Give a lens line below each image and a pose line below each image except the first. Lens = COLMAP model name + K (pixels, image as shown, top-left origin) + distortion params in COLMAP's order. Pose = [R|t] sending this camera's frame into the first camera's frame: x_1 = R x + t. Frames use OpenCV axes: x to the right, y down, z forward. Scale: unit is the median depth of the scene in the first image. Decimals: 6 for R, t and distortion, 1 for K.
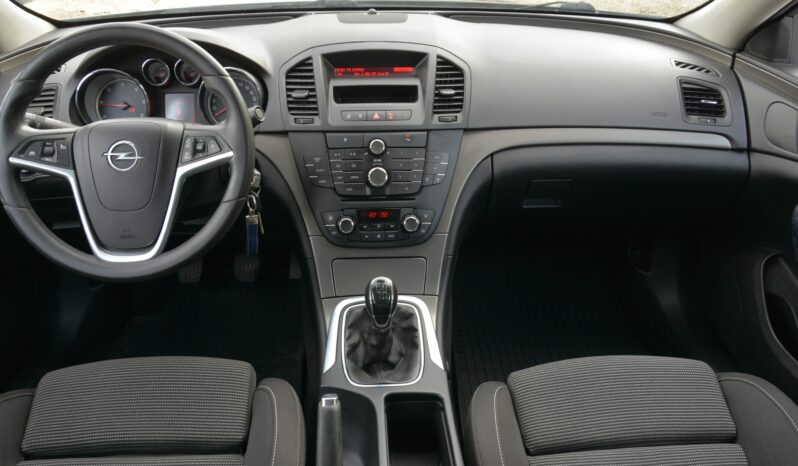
lens RADIAL K [[710.3, 0, 403.3], [0, 710.3, 174.8], [0, 0, 1]] dist [-0.044718, 0.004670]
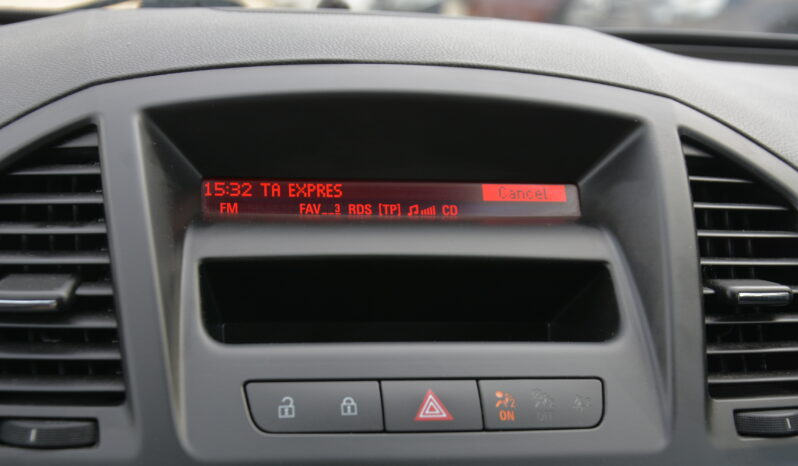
lens RADIAL K [[1423.0, 0, 401.2], [0, 1423.0, 237.2], [0, 0, 1]] dist [-0.063131, 0.000000]
pose [[0.994725, 0.013088, 0.101740, -0.084552], [0.008533, 0.977832, -0.209219, -0.047091], [-0.102223, 0.208983, 0.972562, 0.611160]]
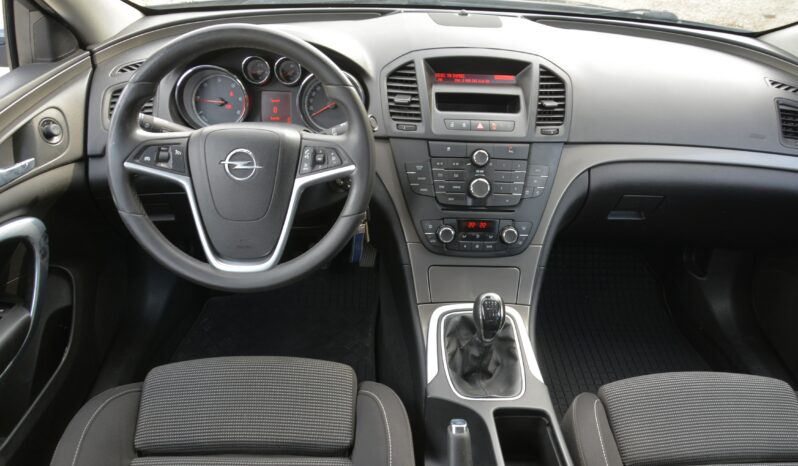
lens RADIAL K [[637.9, 0, 400.2], [0, 637.9, 217.2], [0, 0, 1]] dist [-0.049292, 0.023281]
pose [[0.999001, 0.044678, -0.000731, -0.141198], [-0.044283, 0.992100, 0.117372, -0.054965], [0.005969, -0.117223, 0.993088, 0.099119]]
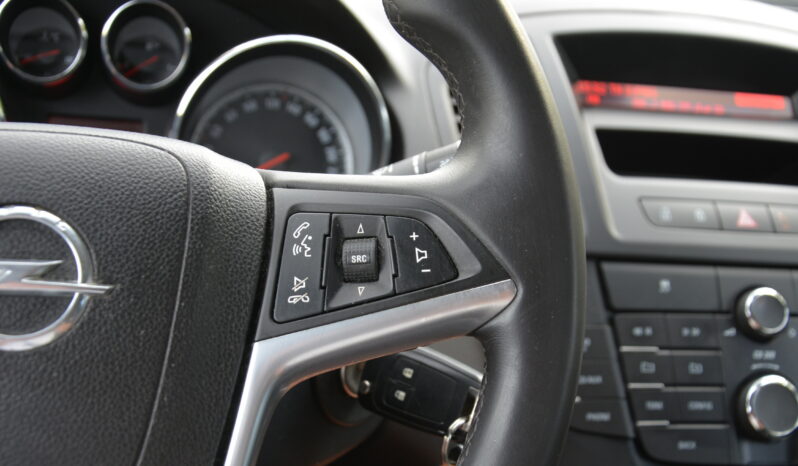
lens RADIAL K [[1109.6, 0, 405.4], [0, 1109.6, 233.6], [0, 0, 1]] dist [-0.006926, 0.000000]
pose [[0.984477, 0.056067, 0.166315, -0.272853], [-0.030277, 0.987649, -0.153733, 0.007369], [-0.172880, 0.146311, 0.974015, 0.523644]]
